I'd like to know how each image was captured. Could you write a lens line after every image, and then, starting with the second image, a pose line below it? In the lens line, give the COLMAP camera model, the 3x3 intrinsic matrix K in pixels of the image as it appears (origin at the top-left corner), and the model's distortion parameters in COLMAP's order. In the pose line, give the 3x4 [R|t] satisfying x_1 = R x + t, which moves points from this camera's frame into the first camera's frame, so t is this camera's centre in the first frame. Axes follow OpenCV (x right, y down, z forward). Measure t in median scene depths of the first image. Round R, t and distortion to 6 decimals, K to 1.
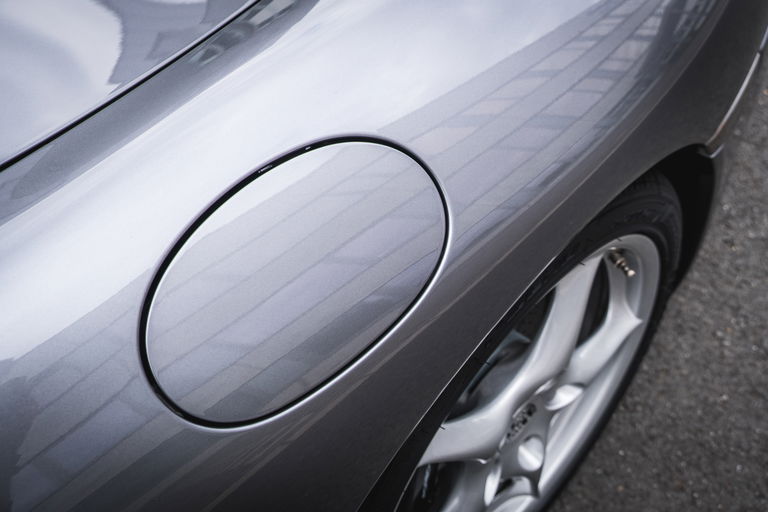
lens RADIAL K [[827.8, 0, 384.4], [0, 827.8, 255.7], [0, 0, 1]] dist [-0.018361, 0.000000]
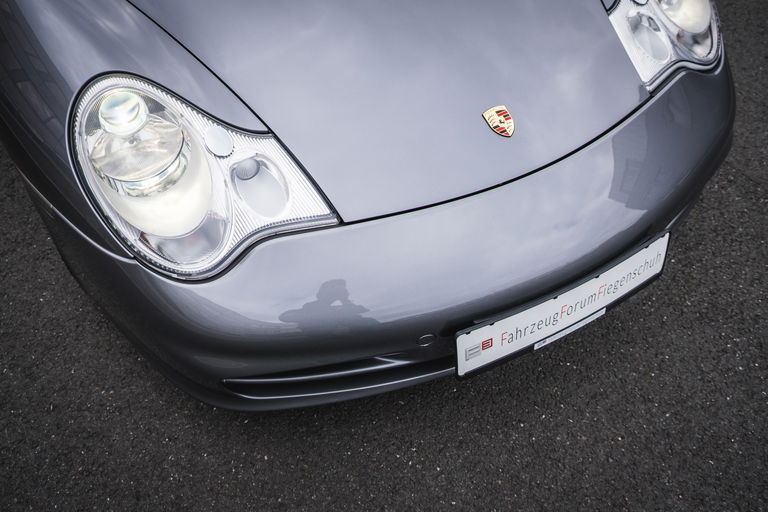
lens RADIAL K [[698.1, 0, 384.0], [0, 698.1, 255.7], [0, 0, 1]] dist [-0.016256, 0.000000]
pose [[-0.596423, 0.802238, 0.026329, -0.157308], [-0.800373, -0.591916, -0.095069, -0.047462], [-0.060683, -0.077774, 0.995122, -0.346067]]
